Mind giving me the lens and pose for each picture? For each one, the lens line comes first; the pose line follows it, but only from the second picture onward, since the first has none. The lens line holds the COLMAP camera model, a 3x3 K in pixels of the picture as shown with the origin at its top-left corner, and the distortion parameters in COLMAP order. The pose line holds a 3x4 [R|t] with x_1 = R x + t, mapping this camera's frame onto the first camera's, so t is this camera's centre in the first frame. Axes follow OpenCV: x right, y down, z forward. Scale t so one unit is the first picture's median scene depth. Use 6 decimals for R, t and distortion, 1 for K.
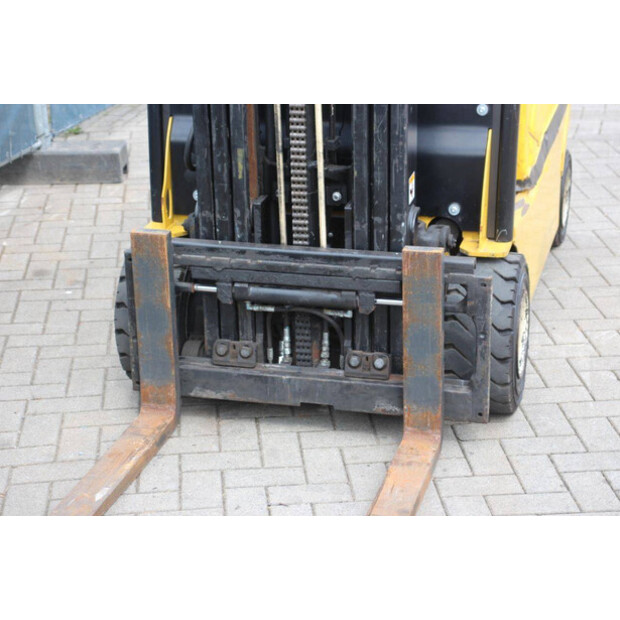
lens RADIAL K [[1457.9, 0, 310.0], [0, 1457.9, 310.0], [0, 0, 1]] dist [0.393314, 0.325913]
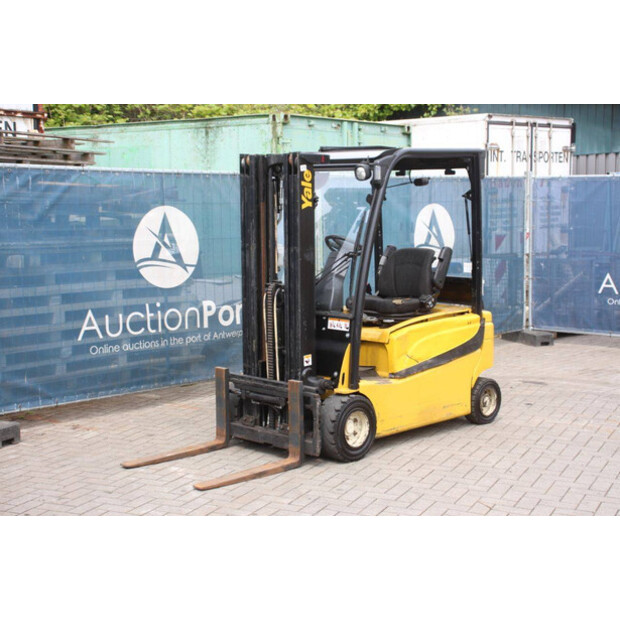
lens RADIAL K [[1058.1, 0, 310.0], [0, 1058.1, 310.0], [0, 0, 1]] dist [0.206658, 0.232349]
pose [[0.867296, 0.071197, -0.492676, 0.958328], [-0.183555, 0.965717, -0.183569, 0.167078], [0.462716, 0.249642, 0.850631, -0.579367]]
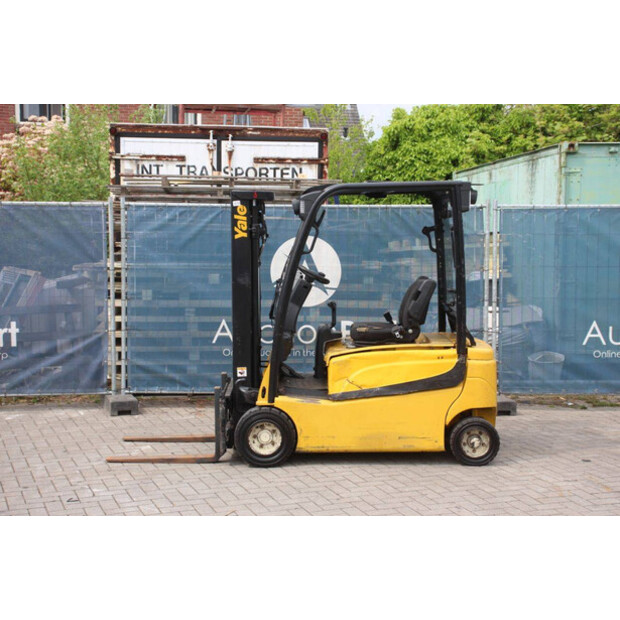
lens RADIAL K [[1034.3, 0, 310.0], [0, 1034.3, 310.0], [0, 0, 1]] dist [0.169005, 0.105388]
pose [[0.263889, 0.099796, -0.959376, 2.021664], [-0.335203, 0.942128, 0.005800, -0.251224], [0.904434, 0.320055, 0.282069, 0.495484]]
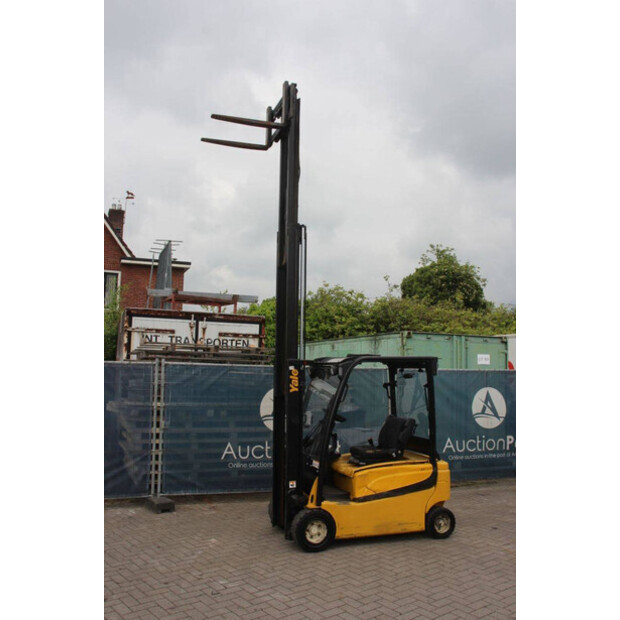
lens RADIAL K [[596.0, 0, 310.0], [0, 596.0, 310.0], [0, 0, 1]] dist [-0.131877, 0.184178]
pose [[0.551866, -0.052617, -0.832271, 1.493916], [-0.310370, 0.913354, -0.263544, -0.107637], [0.774024, 0.403753, 0.487719, 0.017724]]
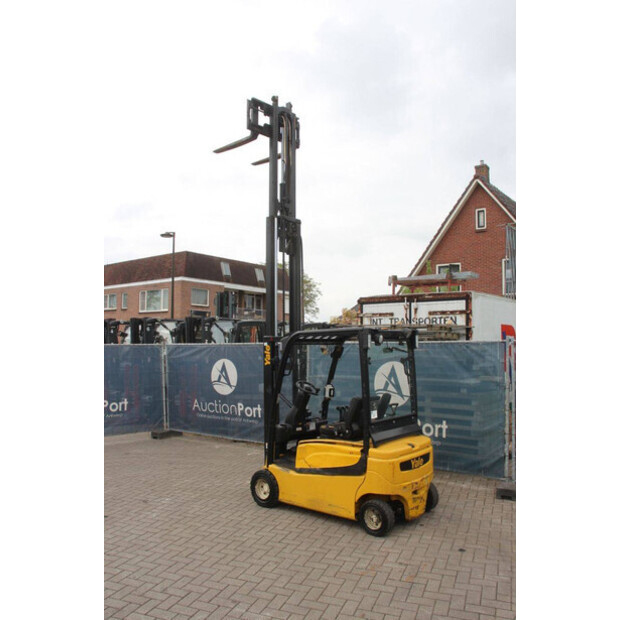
lens RADIAL K [[525.8, 0, 310.6], [0, 525.8, 319.2], [0, 0, 1]] dist [-0.164186, 0.175456]
pose [[-0.447706, -0.024021, -0.893858, 1.502451], [-0.291269, 0.949037, 0.120383, -0.705396], [0.845412, 0.314249, -0.431886, 1.686792]]
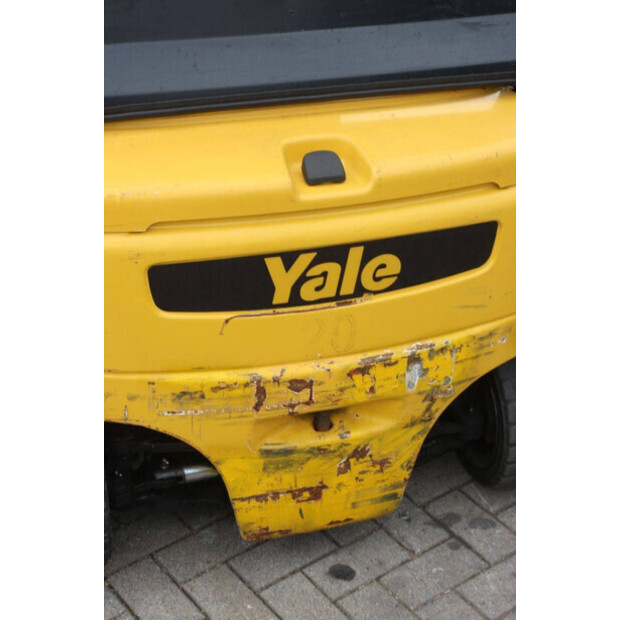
lens RADIAL K [[1275.0, 0, 310.0], [0, 1275.0, 310.0], [0, 0, 1]] dist [0.190173, 0.027113]
pose [[-0.843303, 0.270449, -0.464432, 0.397391], [-0.199454, 0.644954, 0.737735, -0.661920], [0.499057, 0.714767, -0.489950, 1.734382]]
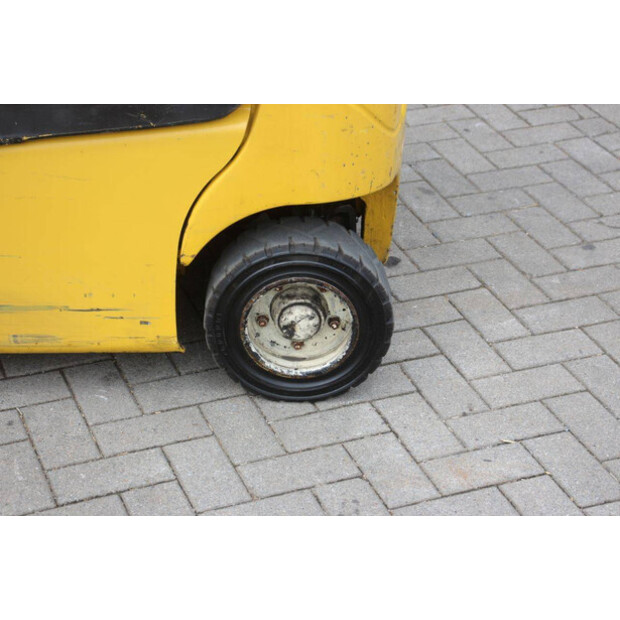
lens RADIAL K [[1457.9, 0, 310.0], [0, 1457.9, 310.0], [0, 0, 1]] dist [0.393314, 0.325913]
pose [[0.293115, 0.510555, -0.808342, 0.810156], [-0.363573, 0.841483, 0.399652, -0.399311], [0.884250, 0.176747, 0.432275, 1.110908]]
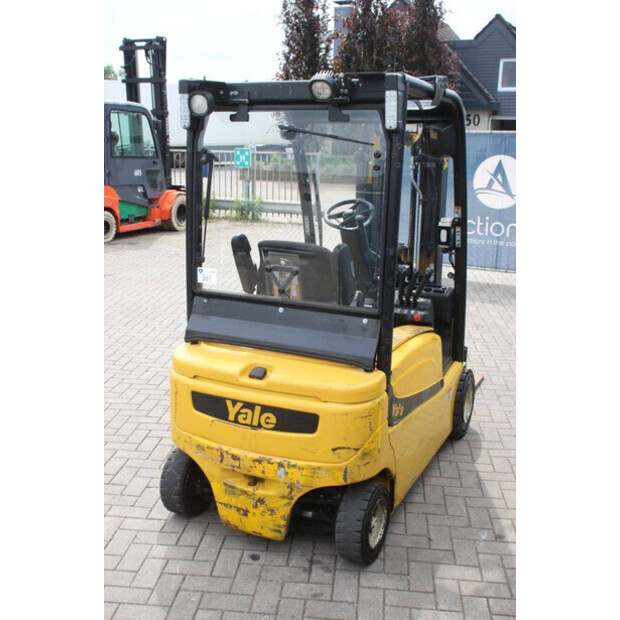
lens RADIAL K [[708.1, 0, 310.0], [0, 708.1, 310.0], [0, 0, 1]] dist [-0.090777, 0.283593]
pose [[-0.981780, -0.040599, 0.185634, -0.084029], [0.068744, 0.834858, 0.546155, -0.773636], [-0.177152, 0.548966, -0.816856, 2.011799]]
